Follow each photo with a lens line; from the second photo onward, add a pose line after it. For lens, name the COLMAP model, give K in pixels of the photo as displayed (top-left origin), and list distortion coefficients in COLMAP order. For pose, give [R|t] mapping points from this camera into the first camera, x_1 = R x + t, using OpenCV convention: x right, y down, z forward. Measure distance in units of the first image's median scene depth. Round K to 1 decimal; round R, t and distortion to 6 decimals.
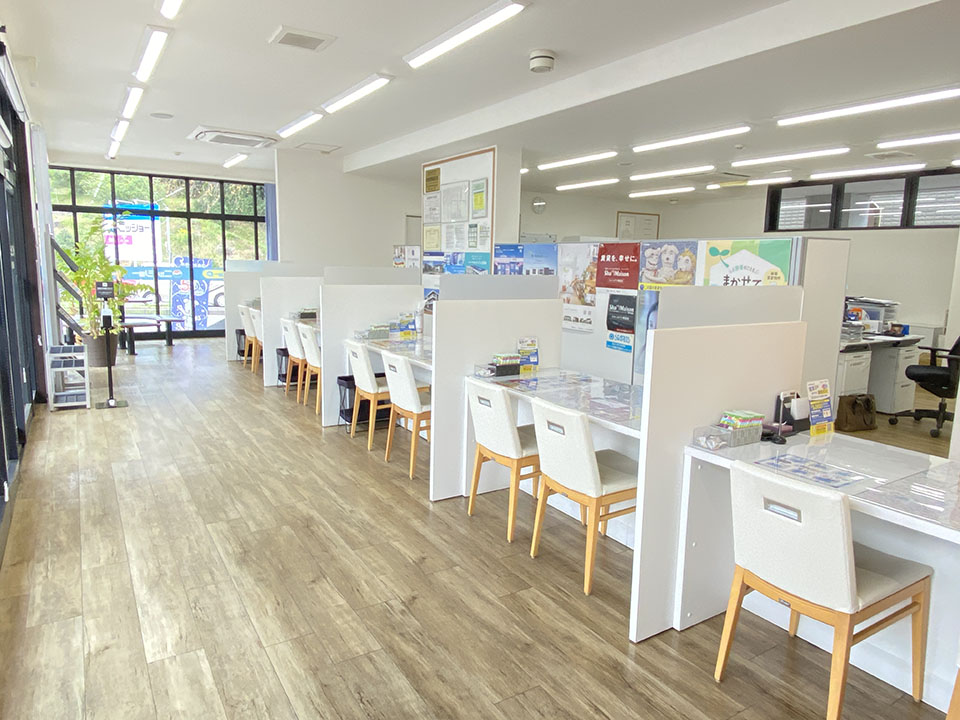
lens RADIAL K [[642.2, 0, 480.0], [0, 642.2, 360.0], [0, 0, 1]] dist [-0.115038, 0.001260]
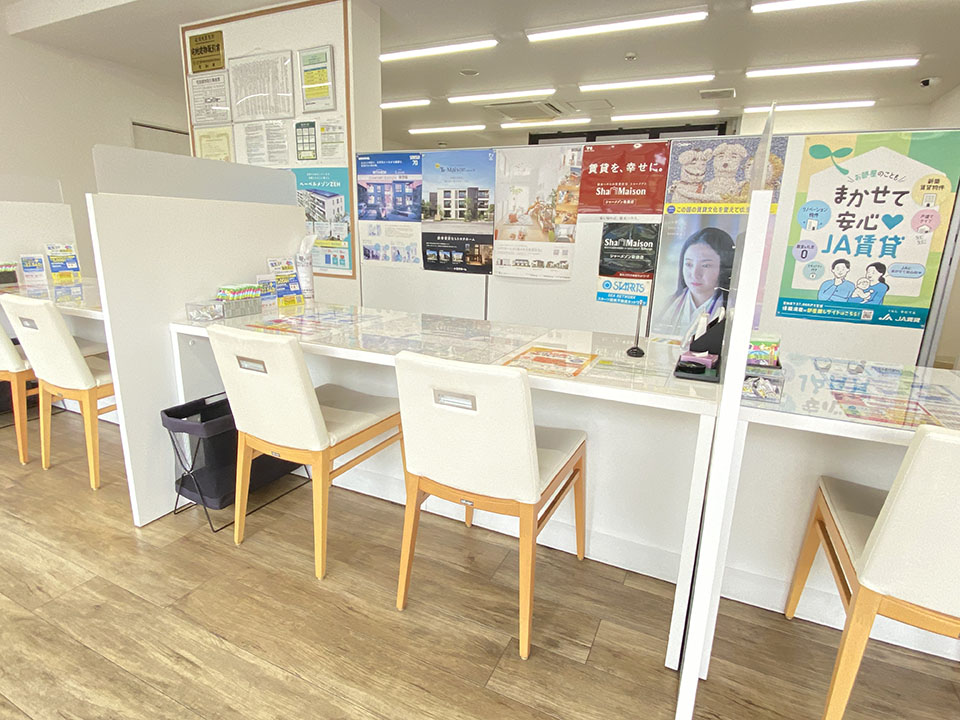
lens RADIAL K [[557.2, 0, 480.4], [0, 557.2, 342.6], [0, 0, 1]] dist [0.025511, -0.060803]
pose [[0.846321, -0.105746, 0.522072, -0.222781], [0.074356, 0.993954, 0.080790, -0.032806], [-0.527459, -0.029556, 0.849067, 0.535988]]
